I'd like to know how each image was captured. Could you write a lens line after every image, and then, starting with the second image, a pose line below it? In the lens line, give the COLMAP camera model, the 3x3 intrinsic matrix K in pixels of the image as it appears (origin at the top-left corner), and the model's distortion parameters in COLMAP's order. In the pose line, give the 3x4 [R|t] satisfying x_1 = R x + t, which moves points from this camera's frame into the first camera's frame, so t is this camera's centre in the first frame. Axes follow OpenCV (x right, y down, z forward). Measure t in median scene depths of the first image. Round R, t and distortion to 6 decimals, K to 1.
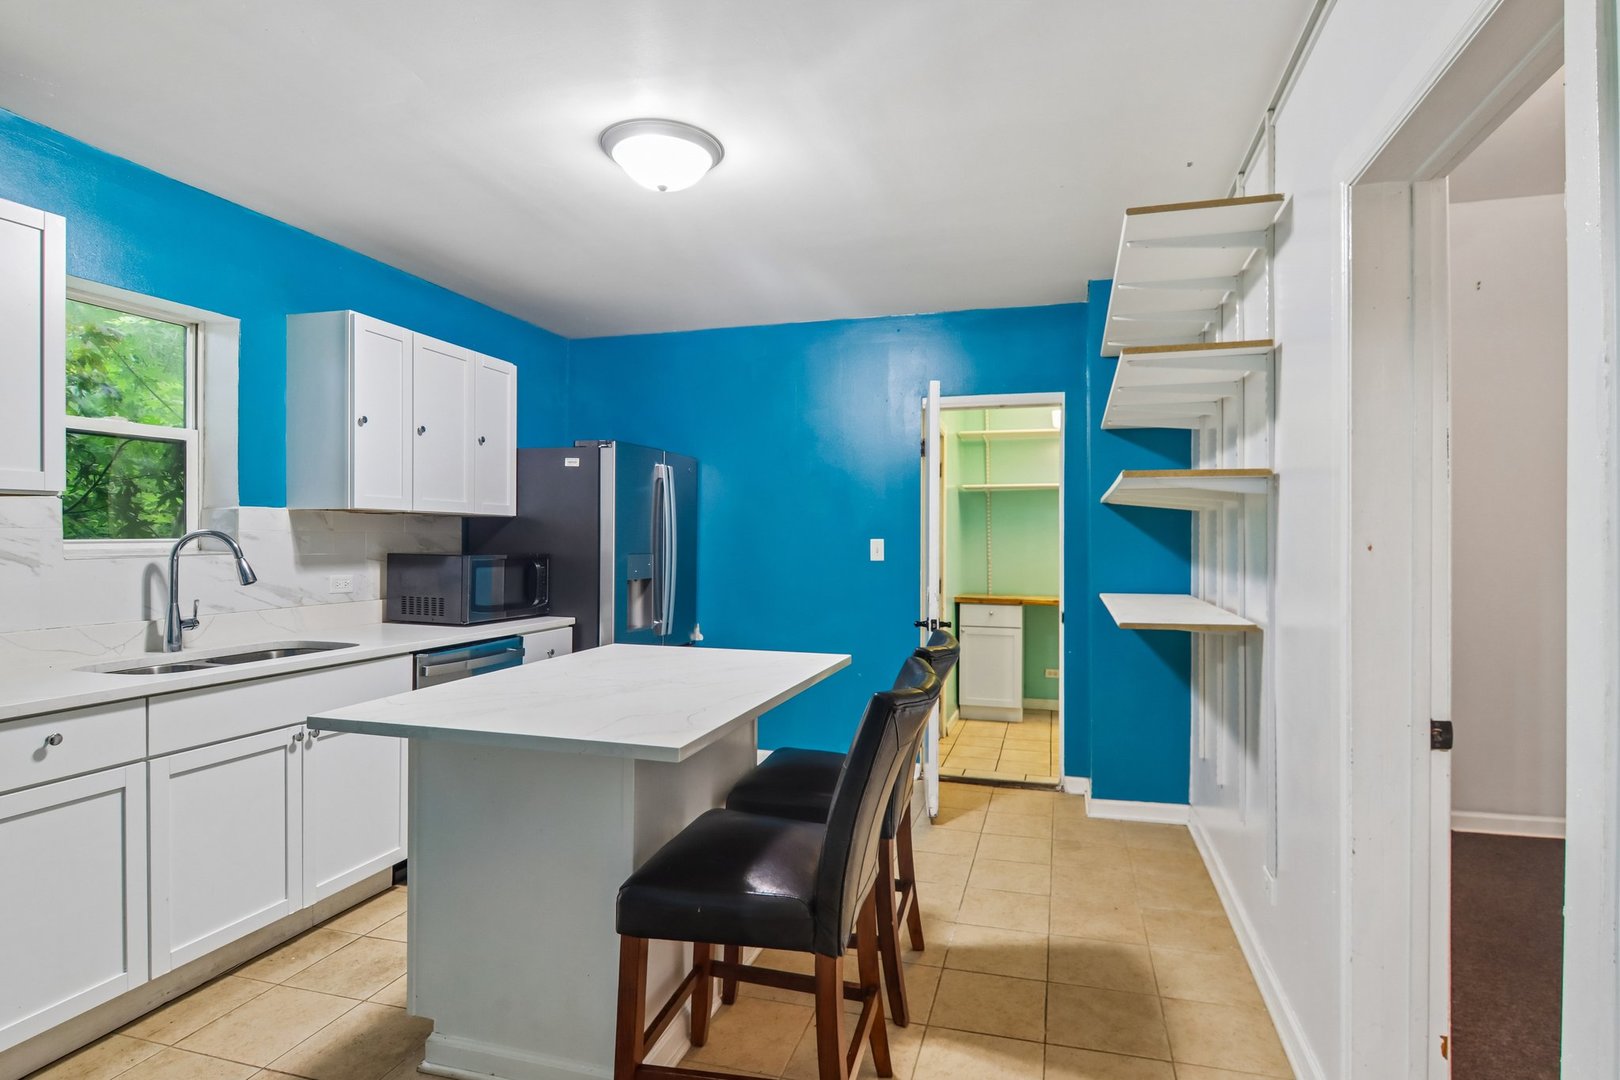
lens RADIAL K [[822.9, 0, 844.2], [0, 822.9, 532.2], [0, 0, 1]] dist [-0.012530, -0.006317]
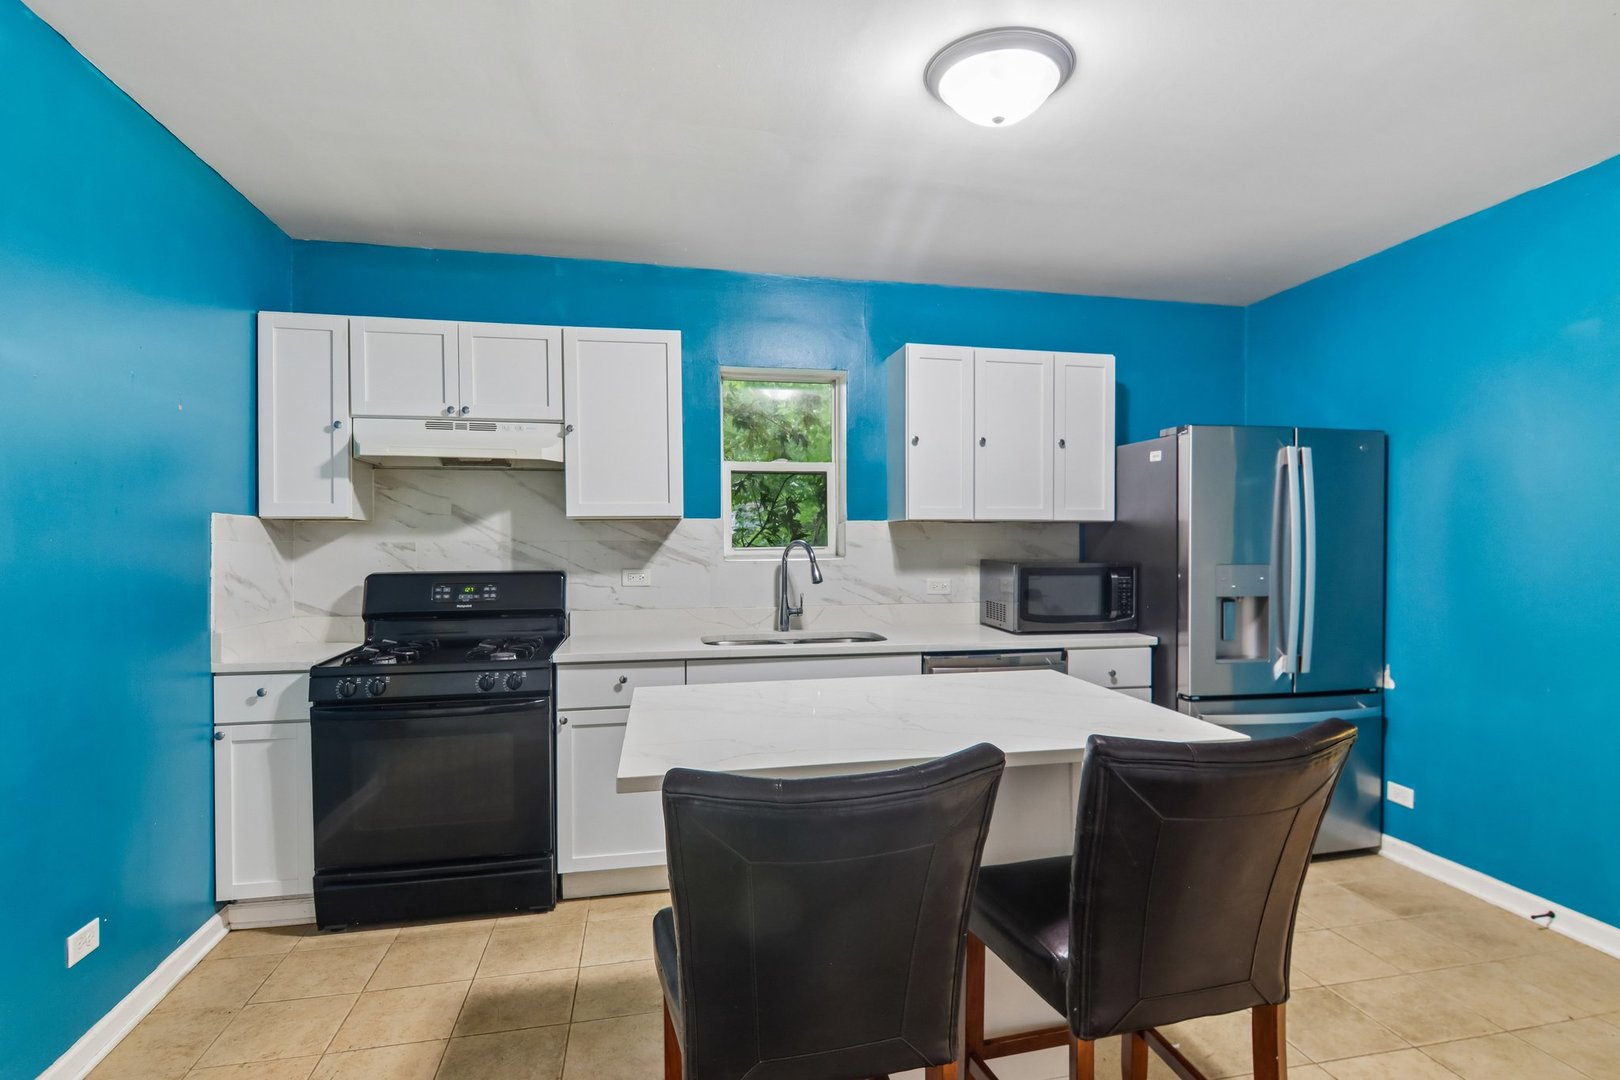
lens RADIAL K [[822.9, 0, 819.5], [0, 822.9, 547.1], [0, 0, 1]] dist [-0.012530, -0.006317]
pose [[0.452504, 0.001989, -0.891760, 0.334001], [0.011191, 0.999906, 0.007909, -0.001453], [0.891692, -0.013558, 0.452439, 0.361570]]
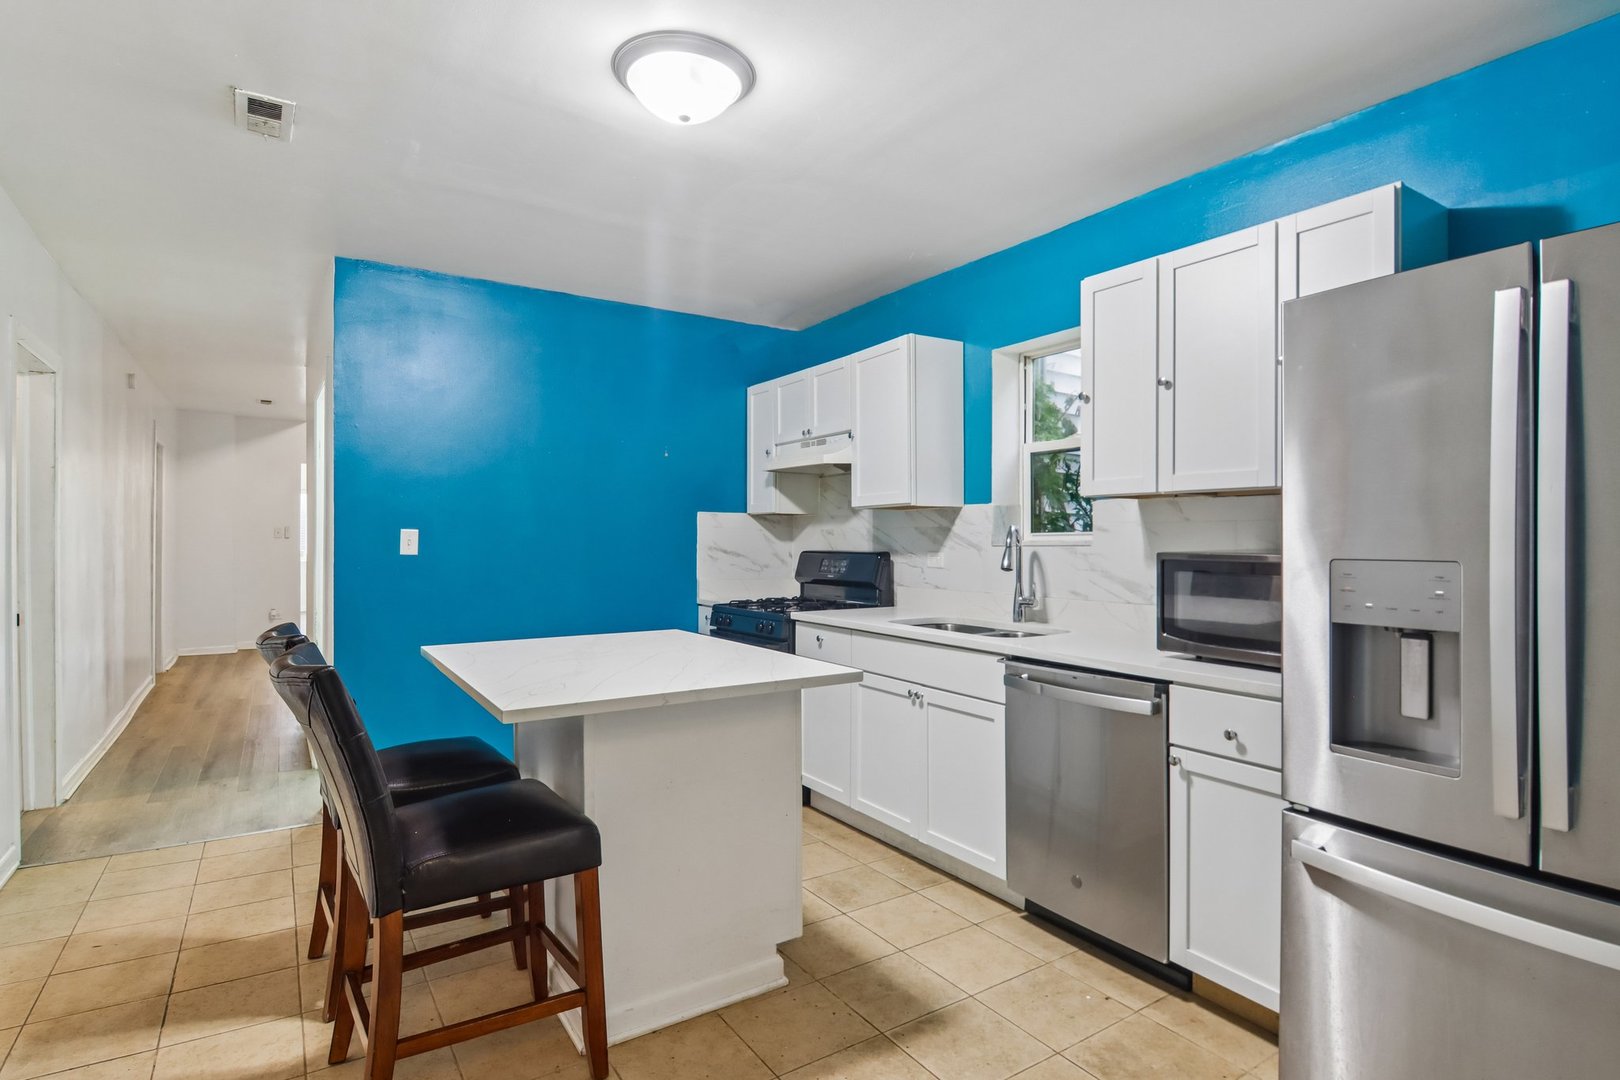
lens RADIAL K [[822.9, 0, 824.6], [0, 822.9, 541.2], [0, 0, 1]] dist [-0.012530, -0.006317]
pose [[-0.665569, -0.002177, -0.746333, 0.255066], [0.002693, 0.999982, -0.005319, 0.023558], [0.746332, -0.005551, -0.665551, 1.327261]]
